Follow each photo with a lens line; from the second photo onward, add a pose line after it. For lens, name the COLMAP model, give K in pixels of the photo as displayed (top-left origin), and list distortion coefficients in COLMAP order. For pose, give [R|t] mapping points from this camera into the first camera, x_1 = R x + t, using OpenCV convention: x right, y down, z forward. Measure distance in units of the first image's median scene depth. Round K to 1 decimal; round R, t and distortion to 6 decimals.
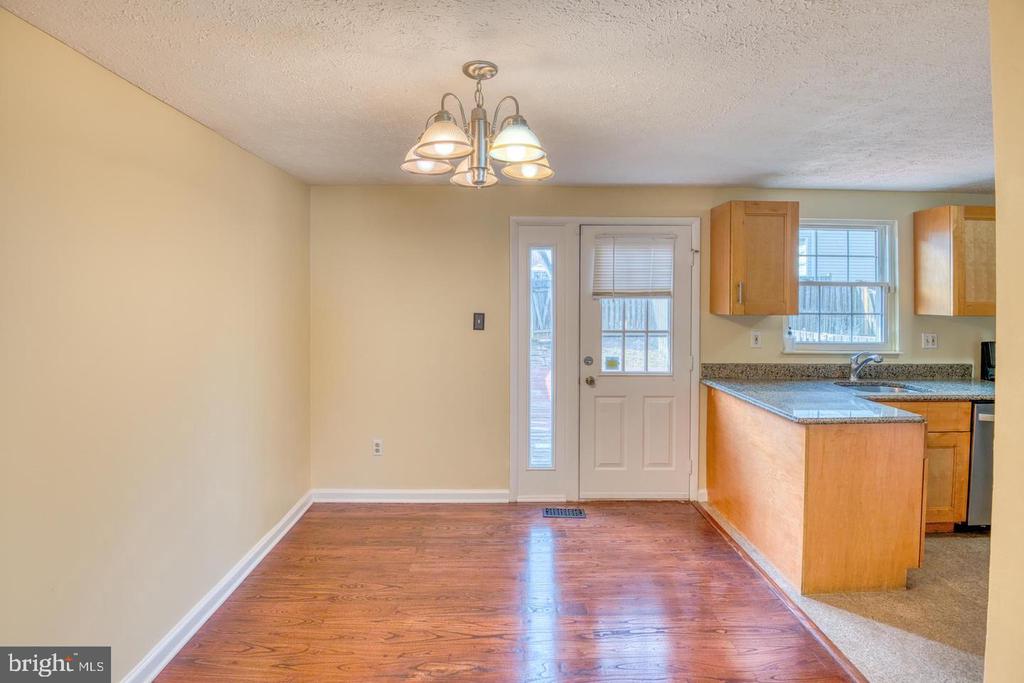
lens RADIAL K [[473.3, 0, 510.3], [0, 473.3, 297.8], [0, 0, 1]] dist [-0.002715, -0.019645]
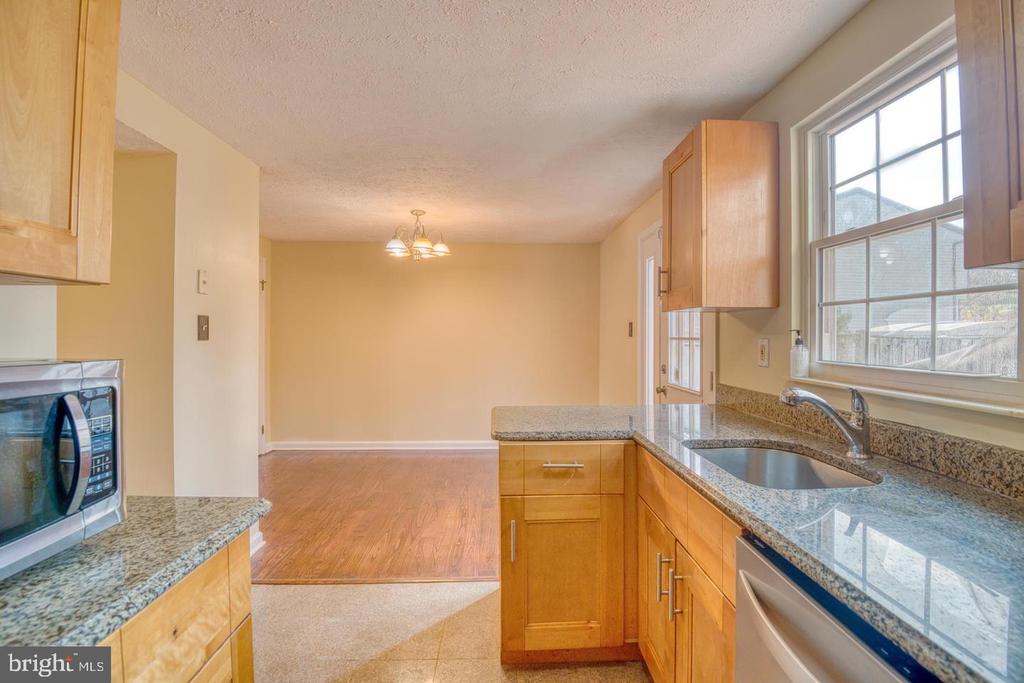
lens RADIAL K [[475.1, 0, 514.1], [0, 475.1, 334.0], [0, 0, 1]] dist [-0.009790, -0.018207]
pose [[0.024746, -0.009831, -0.999645, 1.108576], [-0.004515, 0.999940, -0.009946, 0.073054], [0.999684, 0.004759, 0.024700, 0.679033]]
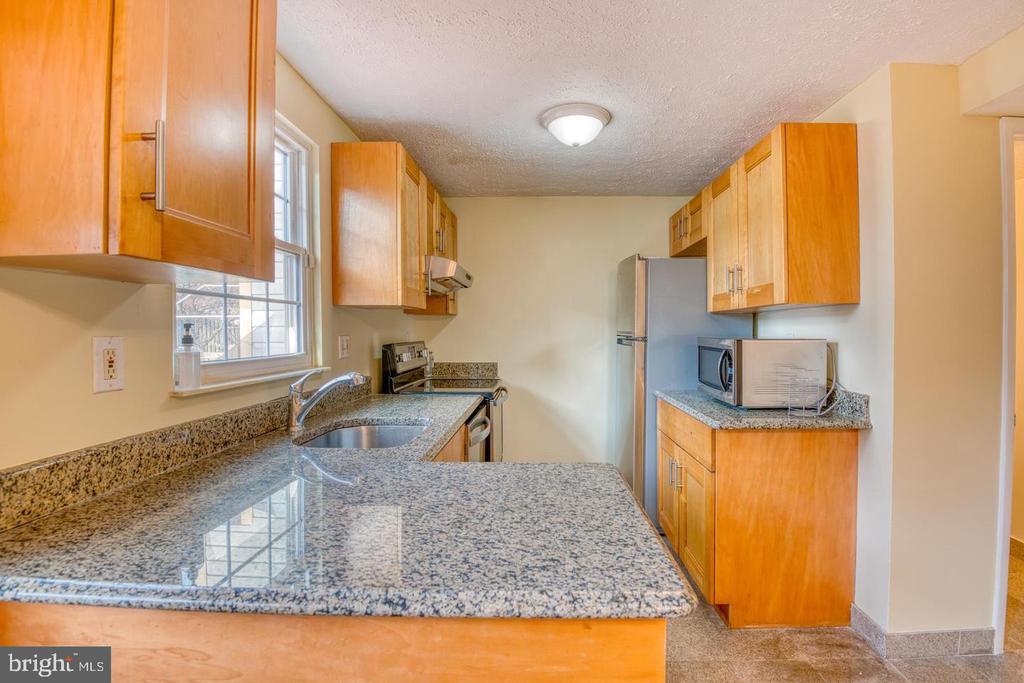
lens RADIAL K [[492.3, 0, 536.6], [0, 492.3, 336.7], [0, 0, 1]] dist [-0.014209, -0.019563]
pose [[0.017206, -0.019016, 0.999671, 0.216864], [0.002288, 0.999817, 0.018979, 0.065982], [-0.999849, 0.001961, 0.017246, 0.722892]]
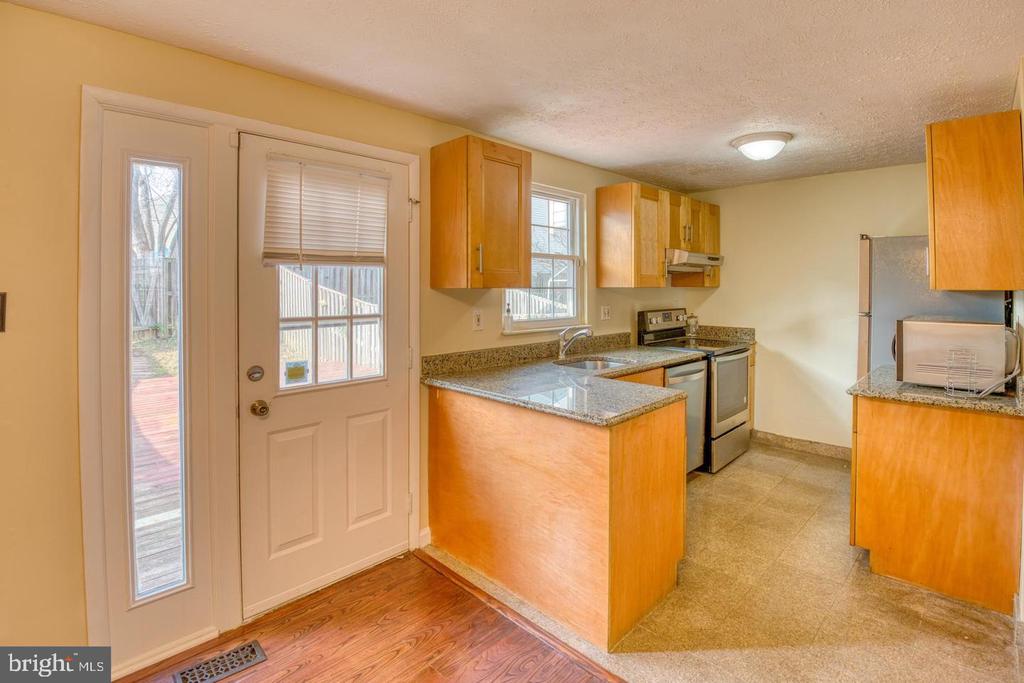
lens RADIAL K [[487.0, 0, 499.6], [0, 487.0, 286.3], [0, 0, 1]] dist [-0.000772, -0.018709]
pose [[0.725413, -0.006291, 0.688285, -0.023872], [0.006471, 0.999976, 0.002320, 0.029289], [-0.688284, 0.002771, 0.725436, 0.374654]]
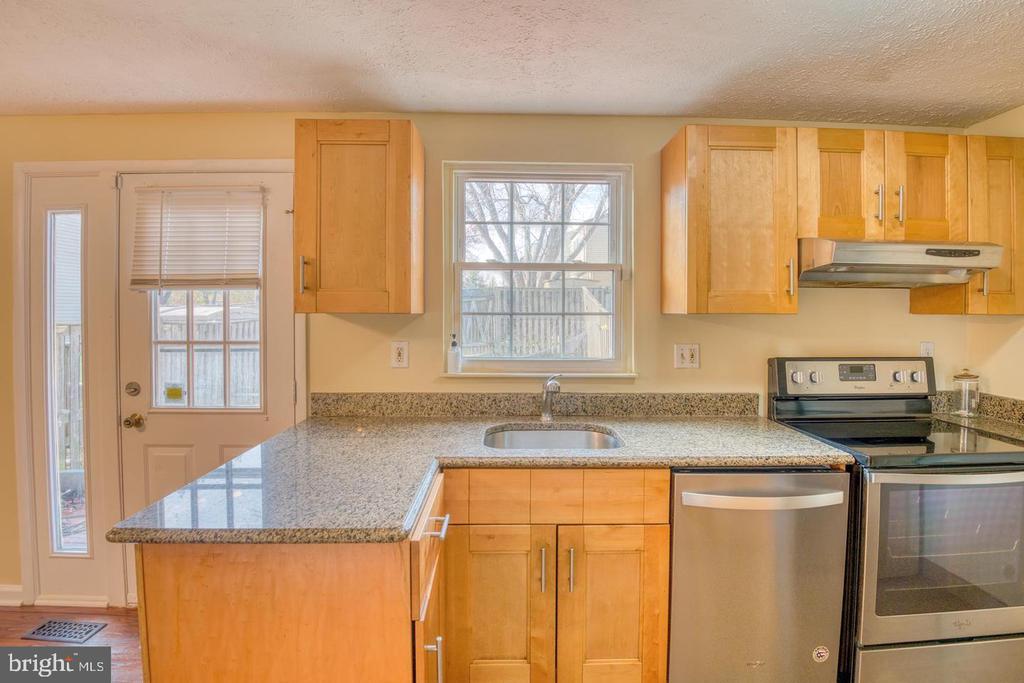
lens RADIAL K [[477.9, 0, 512.2], [0, 477.9, 316.5], [0, 0, 1]] dist [-0.001621, -0.018192]
pose [[0.999895, -0.003405, 0.014062, 0.664763], [0.003299, 0.999966, 0.007572, 0.033659], [-0.014087, -0.007525, 0.999872, 0.365698]]
